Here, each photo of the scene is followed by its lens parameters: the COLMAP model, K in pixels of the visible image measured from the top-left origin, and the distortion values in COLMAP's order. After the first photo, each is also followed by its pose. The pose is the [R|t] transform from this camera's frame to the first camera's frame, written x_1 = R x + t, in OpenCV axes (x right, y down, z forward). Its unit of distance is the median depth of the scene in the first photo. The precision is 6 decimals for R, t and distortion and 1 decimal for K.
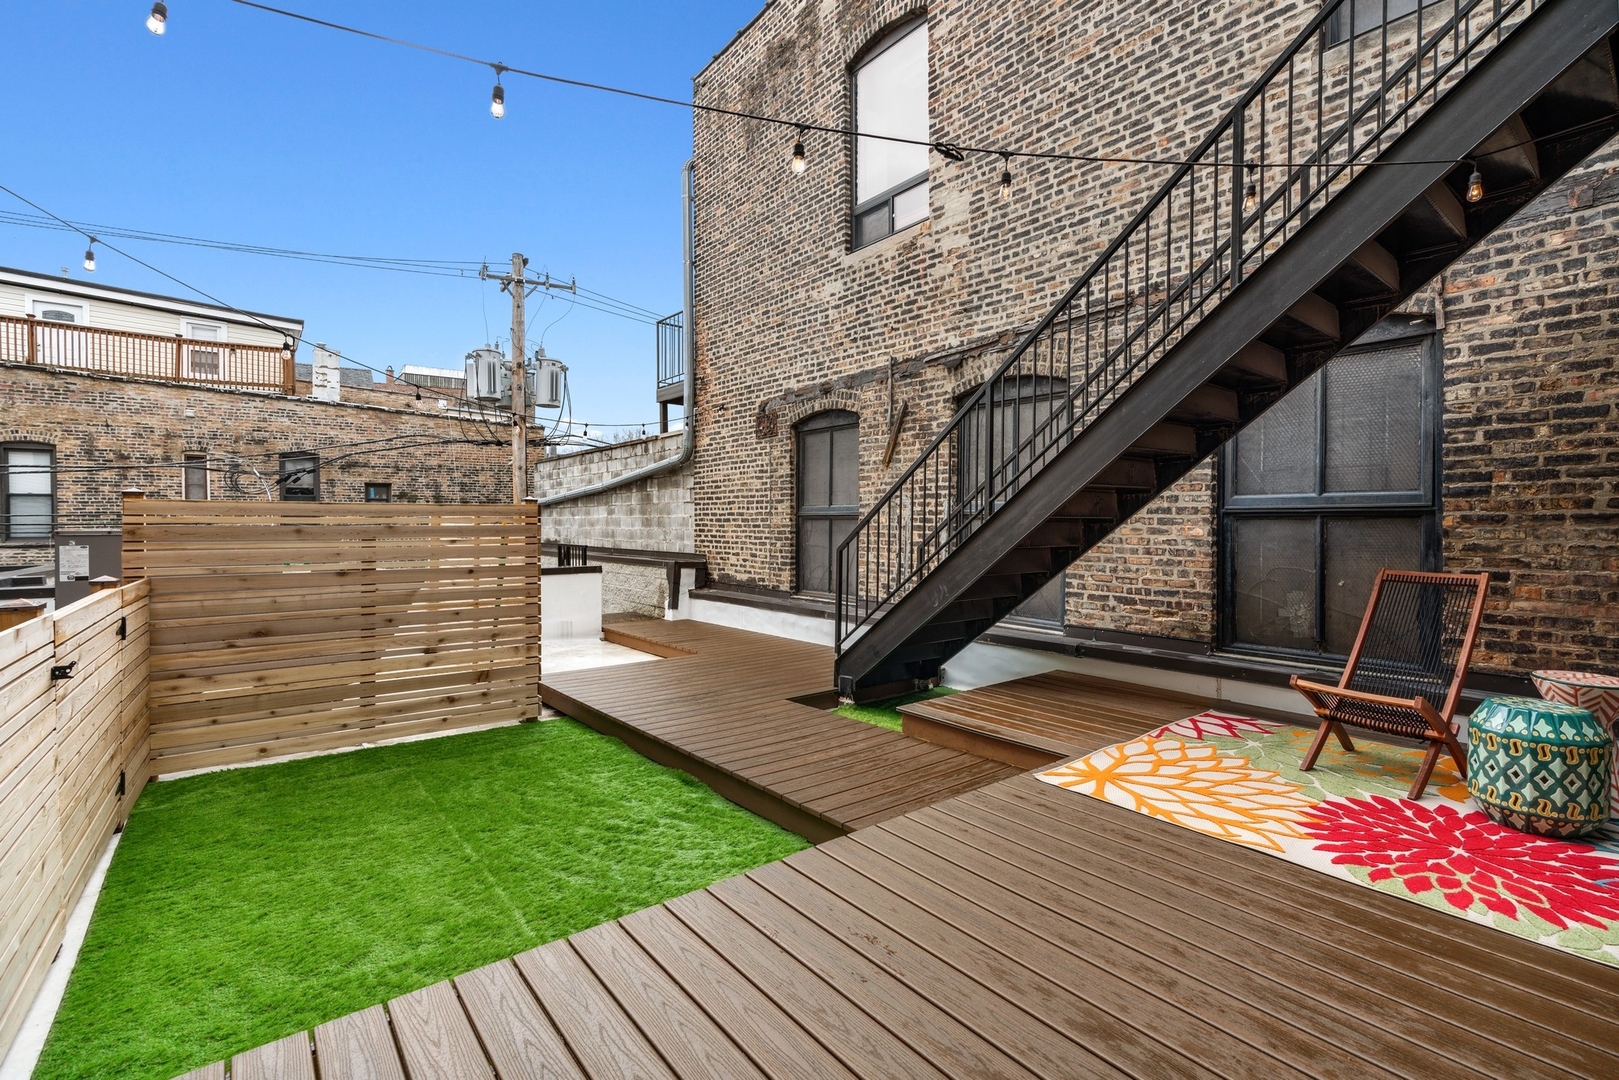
lens RADIAL K [[732.5, 0, 811.3], [0, 732.5, 536.4], [0, 0, 1]] dist [-0.013759, 0.006845]
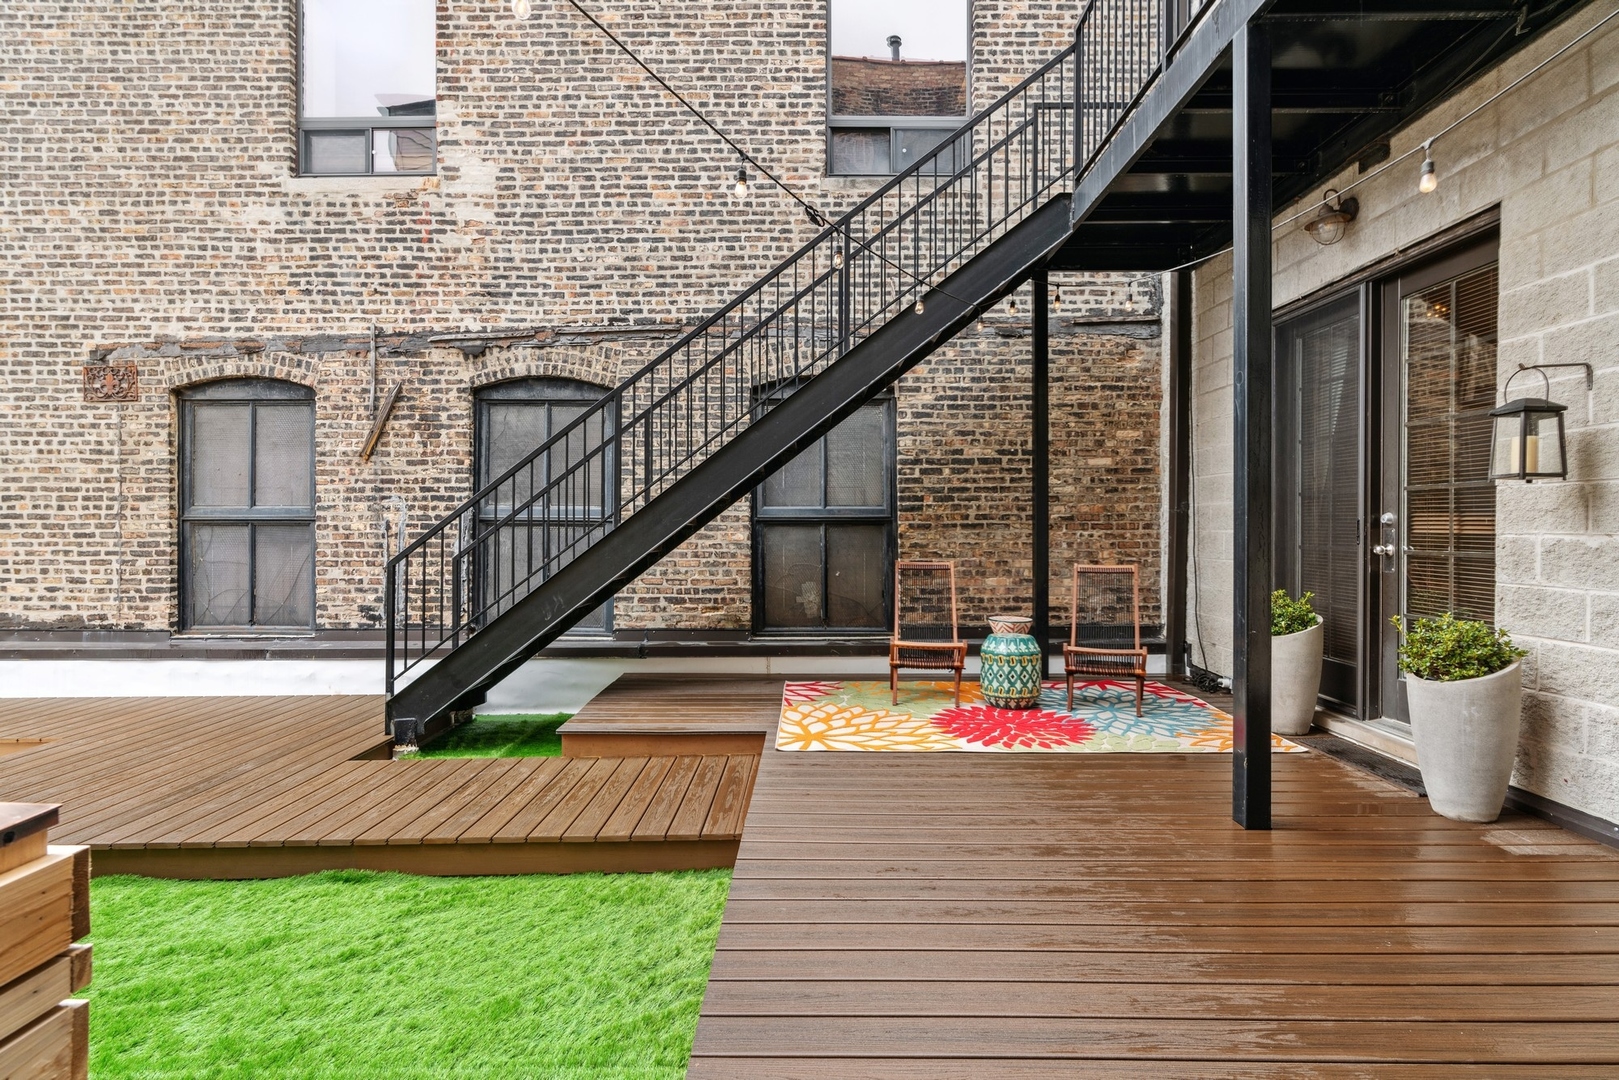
lens RADIAL K [[806.9, 0, 806.9], [0, 806.9, 535.1], [0, 0, 1]] dist [-0.010659, 0.003486]
pose [[0.620557, -0.007413, 0.784127, -0.370477], [0.016296, 0.999861, -0.003445, -0.002299], [-0.783992, 0.014916, 0.620591, 0.092646]]
